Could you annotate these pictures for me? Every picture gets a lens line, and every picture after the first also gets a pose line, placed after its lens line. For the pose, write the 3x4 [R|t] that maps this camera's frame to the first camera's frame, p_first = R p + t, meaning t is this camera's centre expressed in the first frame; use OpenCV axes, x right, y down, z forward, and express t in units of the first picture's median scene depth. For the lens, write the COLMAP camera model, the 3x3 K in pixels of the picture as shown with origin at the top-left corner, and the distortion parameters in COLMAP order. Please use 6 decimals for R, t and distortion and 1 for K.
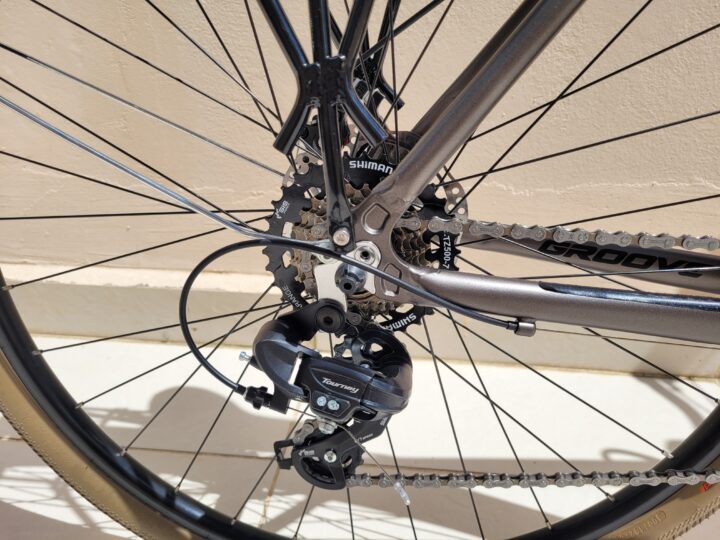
lens RADIAL K [[546.1, 0, 357.5], [0, 546.1, 267.5], [0, 0, 1]] dist [0.010311, -0.003519]
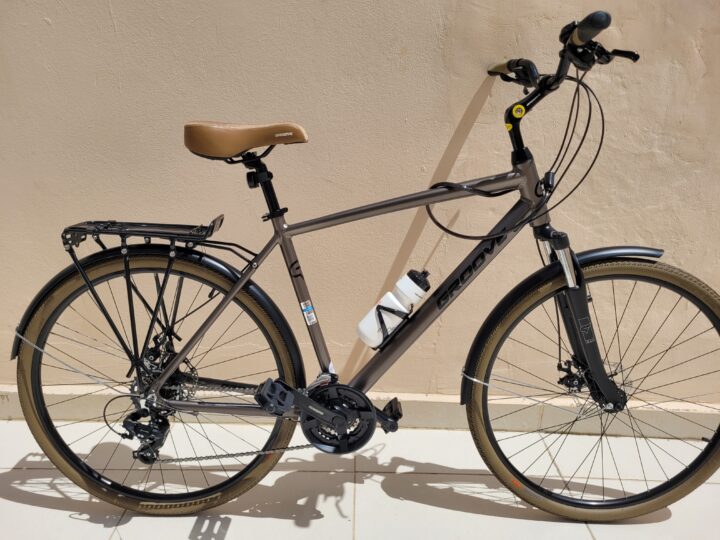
lens RADIAL K [[546.1, 0, 363.6], [0, 546.1, 271.1], [0, 0, 1]] dist [0.010311, -0.003519]
pose [[0.994098, -0.017297, 0.107100, 1.003983], [0.029208, 0.993429, -0.110661, -0.398414], [-0.104482, 0.113136, 0.988071, -2.834031]]
